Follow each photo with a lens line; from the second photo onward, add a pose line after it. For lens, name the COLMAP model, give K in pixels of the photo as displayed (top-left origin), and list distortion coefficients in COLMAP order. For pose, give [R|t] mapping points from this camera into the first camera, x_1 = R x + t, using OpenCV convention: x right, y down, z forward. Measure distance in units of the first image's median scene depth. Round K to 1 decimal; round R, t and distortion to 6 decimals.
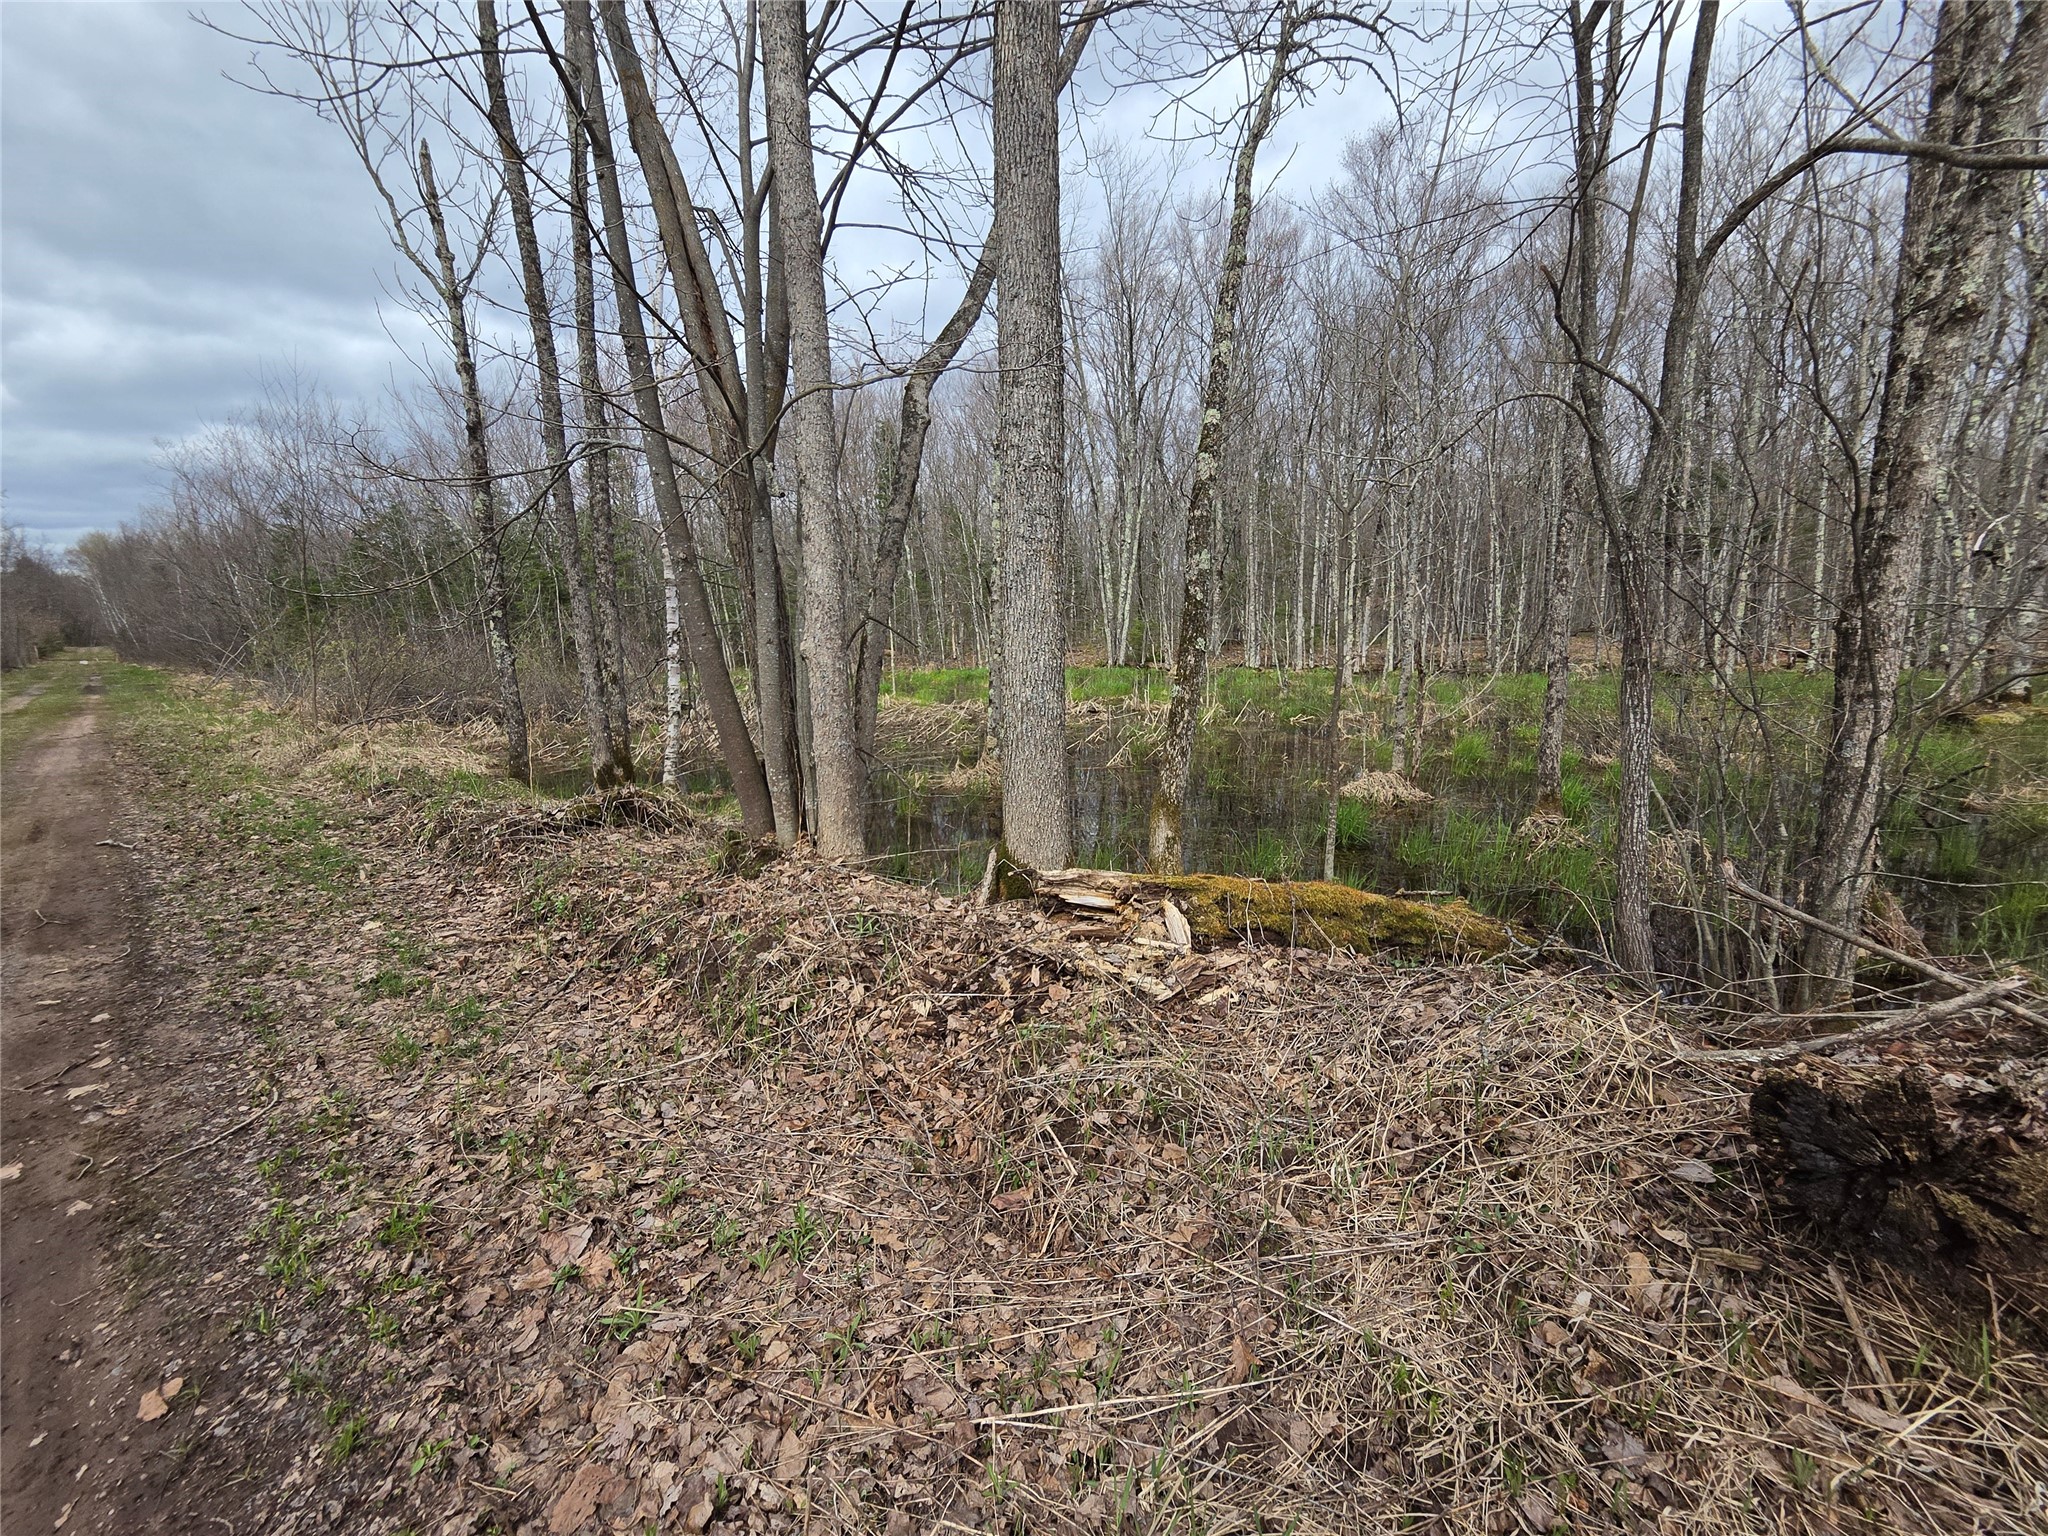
lens RADIAL K [[724.2, 0, 1024.0], [0, 724.2, 768.0], [0, 0, 1]] dist [0.015913, -0.000006]
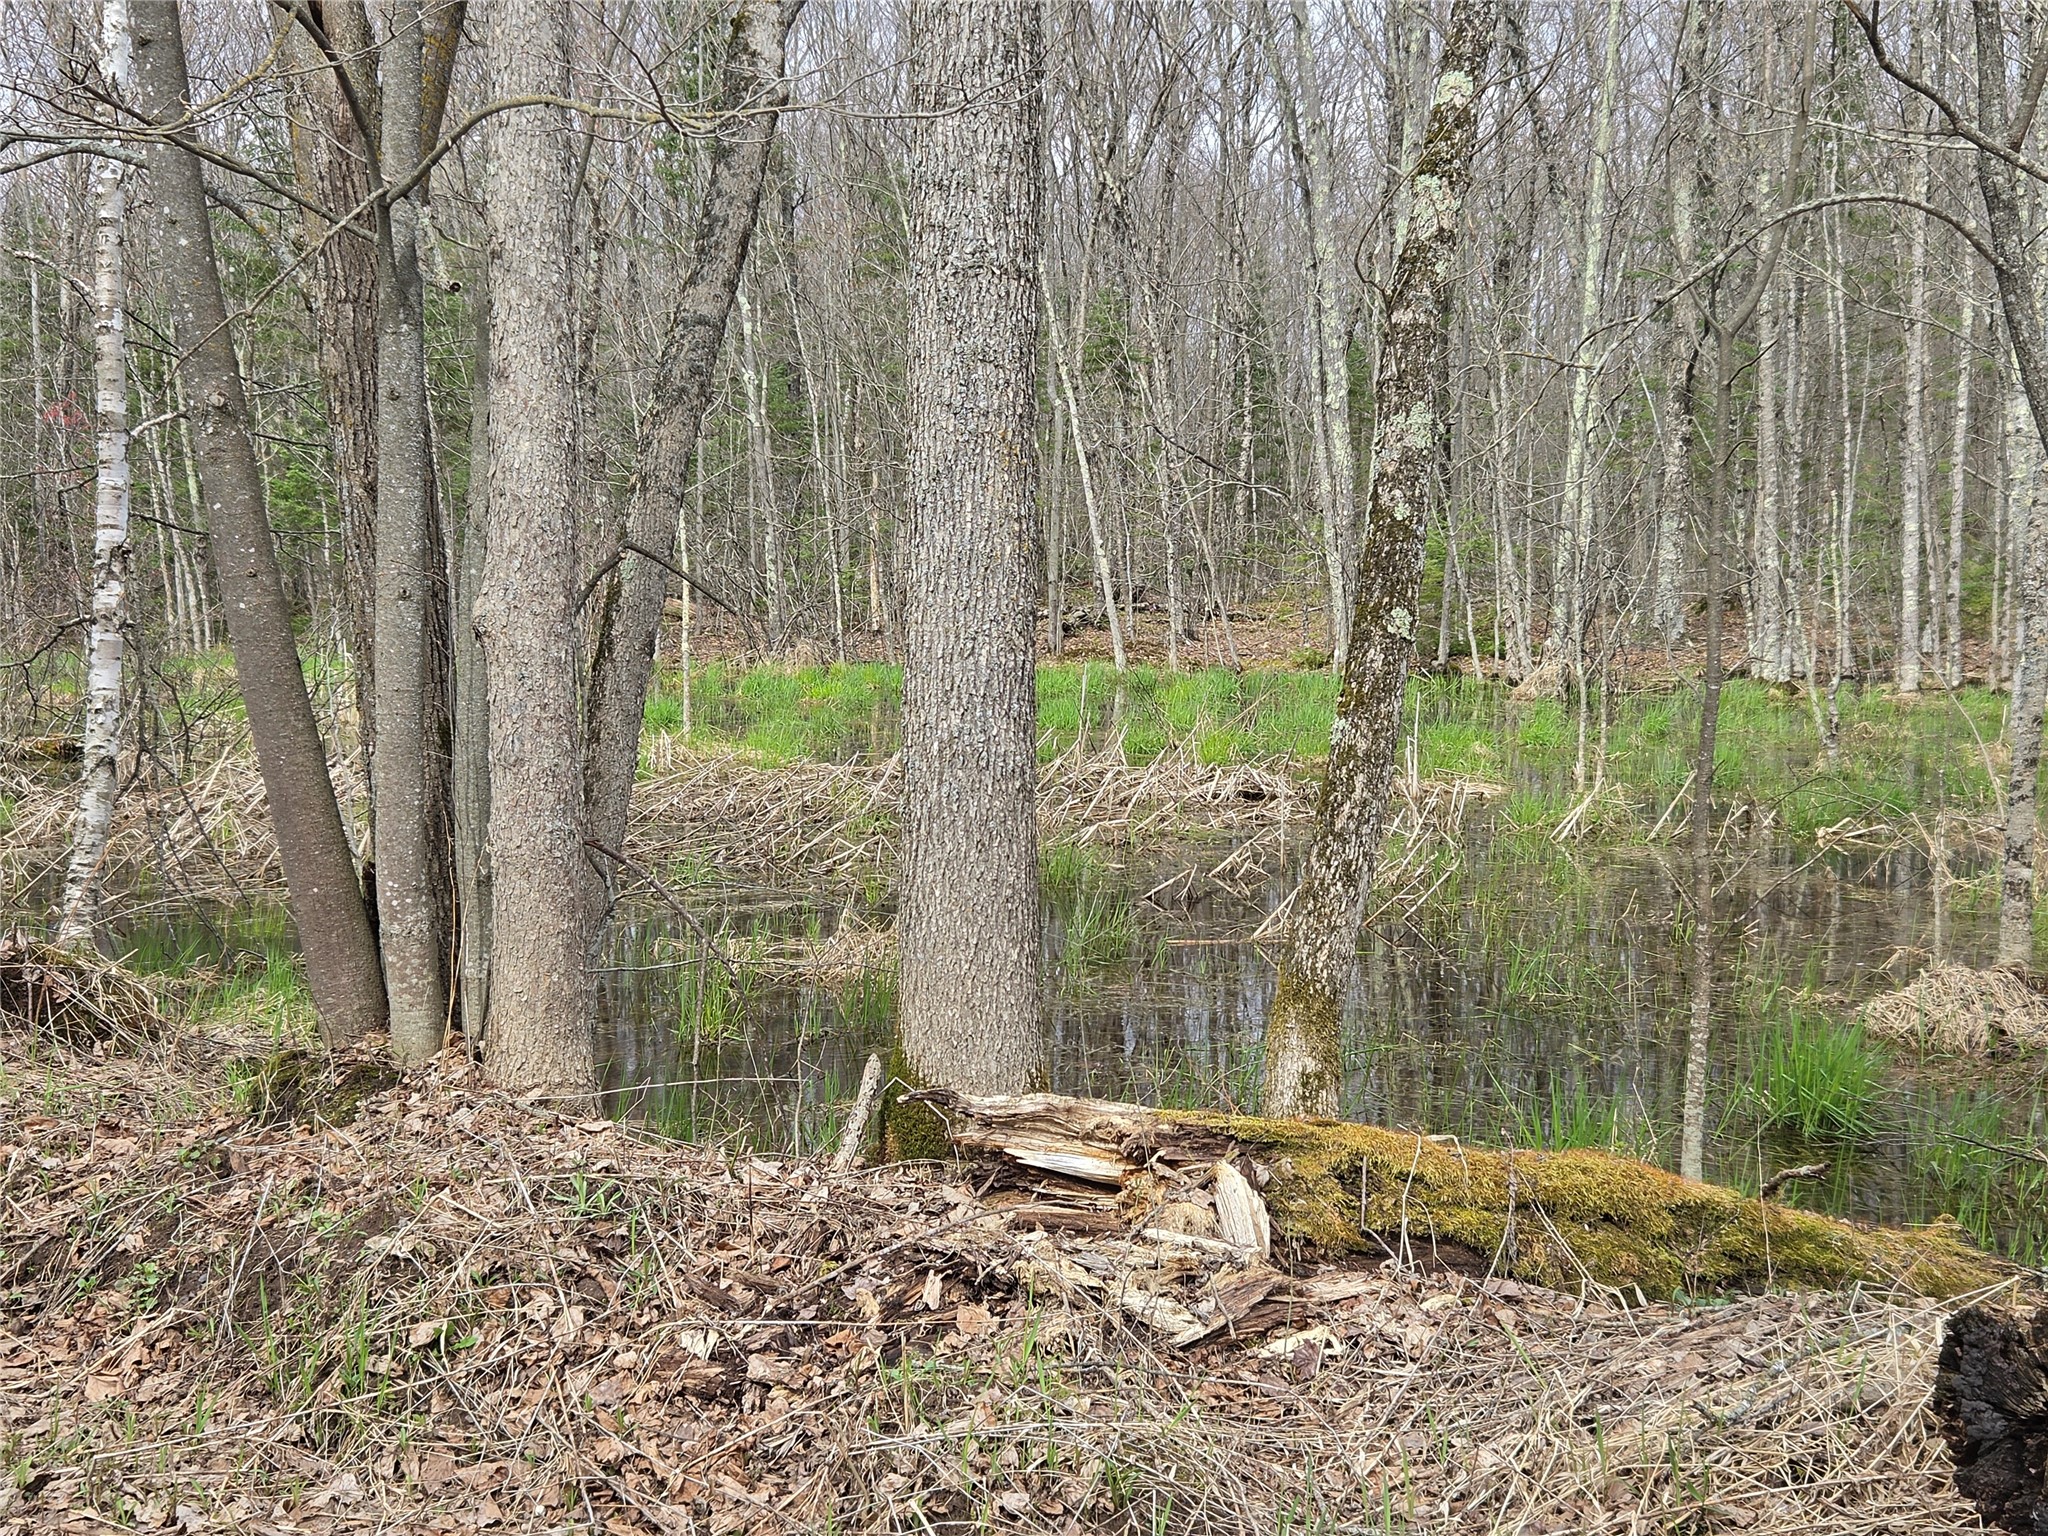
lens RADIAL K [[2426.1, 0, 1024.0], [0, 2426.1, 768.0], [0, 0, 1]] dist [0.183779, -0.358251]
pose [[0.998813, 0.026807, -0.040659, 0.120514], [-0.030515, 0.995151, -0.093504, 0.077629], [0.037955, 0.094634, 0.994788, -0.605650]]
